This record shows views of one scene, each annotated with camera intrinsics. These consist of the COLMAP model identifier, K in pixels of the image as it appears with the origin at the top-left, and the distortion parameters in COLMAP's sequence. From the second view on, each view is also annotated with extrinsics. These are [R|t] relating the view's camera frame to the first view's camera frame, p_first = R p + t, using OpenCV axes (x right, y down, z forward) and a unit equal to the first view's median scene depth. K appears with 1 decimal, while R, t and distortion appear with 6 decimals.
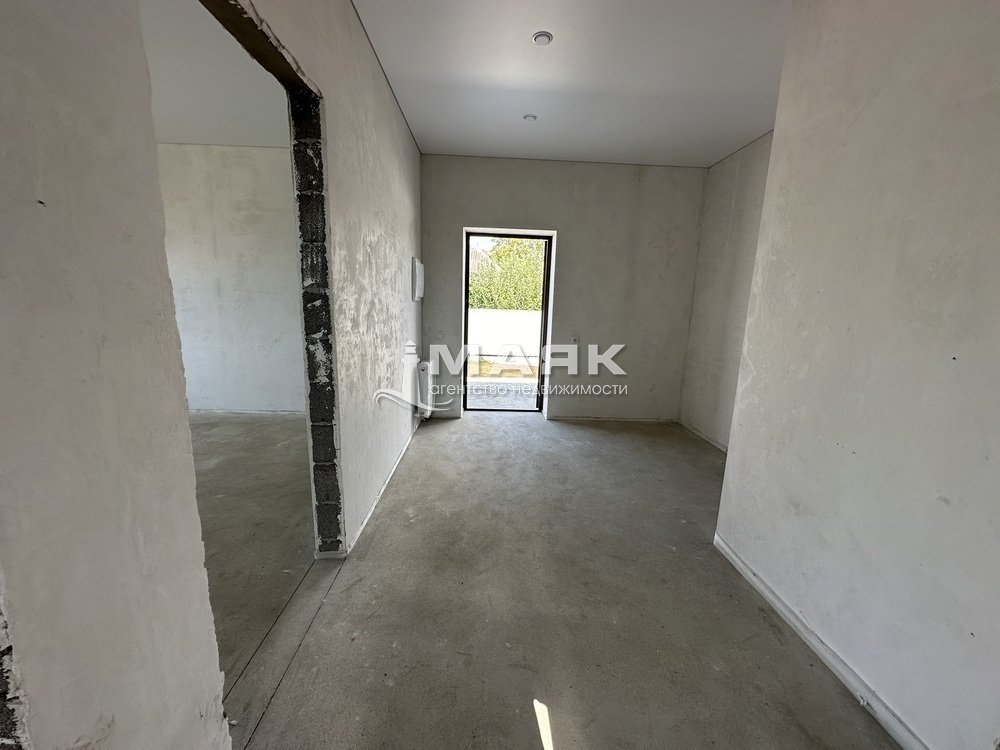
lens RADIAL K [[394.2, 0, 498.8], [0, 394.2, 374.6], [0, 0, 1]] dist [-0.005010, 0.000440]
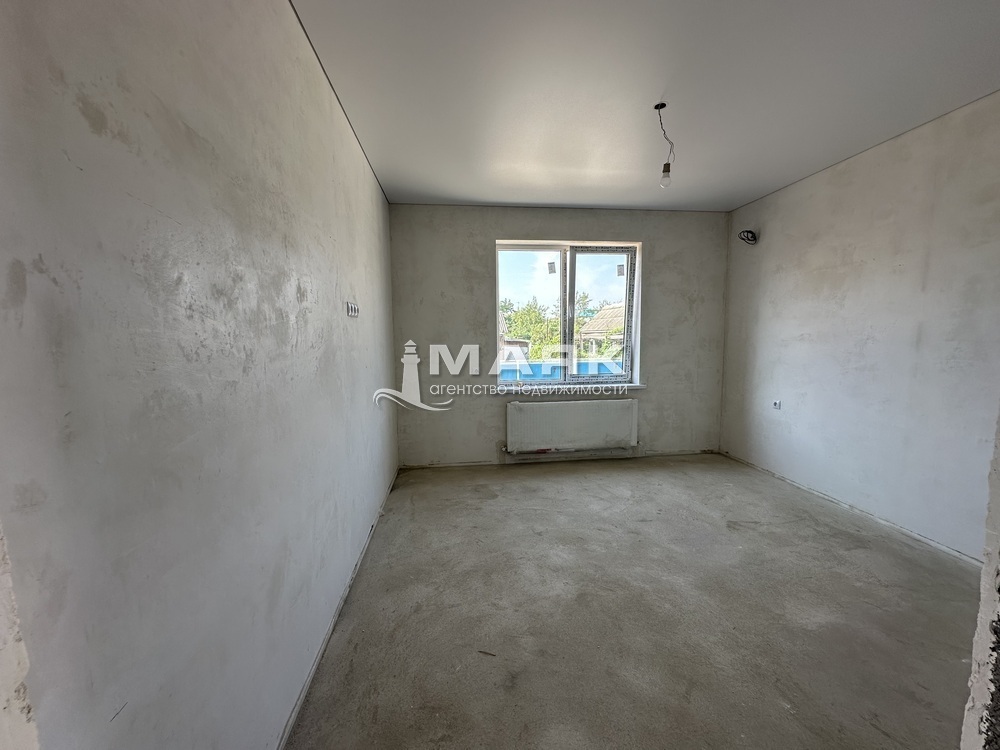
lens RADIAL K [[394.2, 0, 499.8], [0, 394.2, 373.5], [0, 0, 1]] dist [-0.005010, 0.000440]
pose [[0.073757, 0.063342, -0.995263, -0.129627], [-0.173515, 0.983574, 0.049740, -0.077712], [0.982065, 0.169024, 0.083536, 0.295590]]
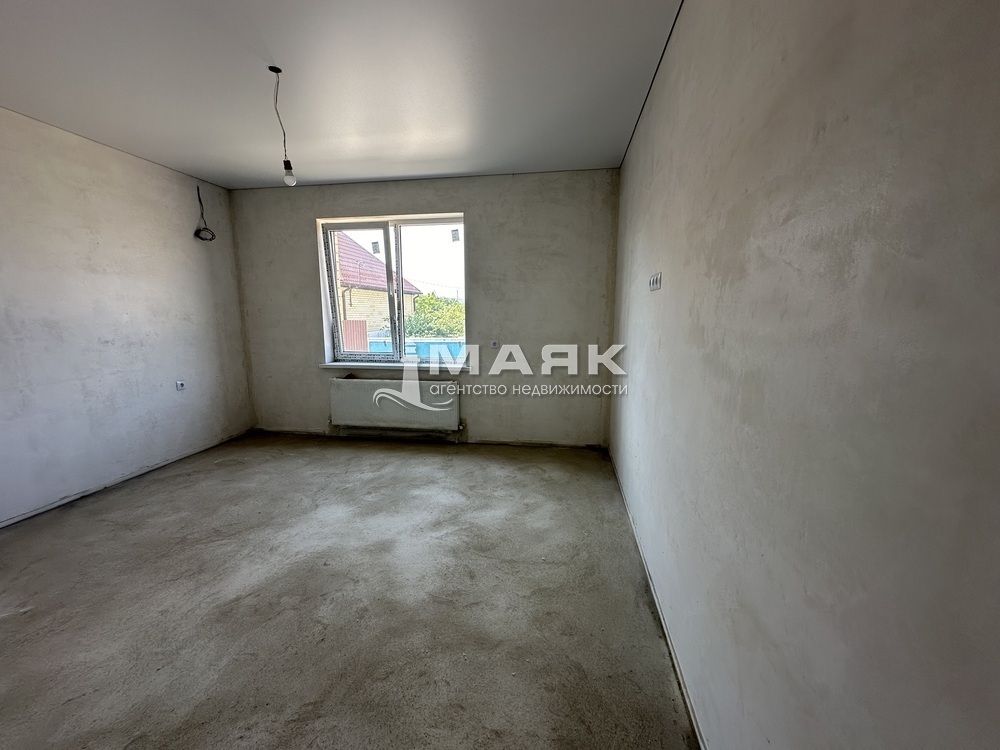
lens RADIAL K [[394.2, 0, 499.3], [0, 394.2, 377.5], [0, 0, 1]] dist [-0.005010, 0.000440]
pose [[-0.195168, 0.134438, -0.971512, -0.163512], [-0.189639, 0.966695, 0.171868, -0.156667], [0.962261, 0.217779, -0.163173, 0.679680]]
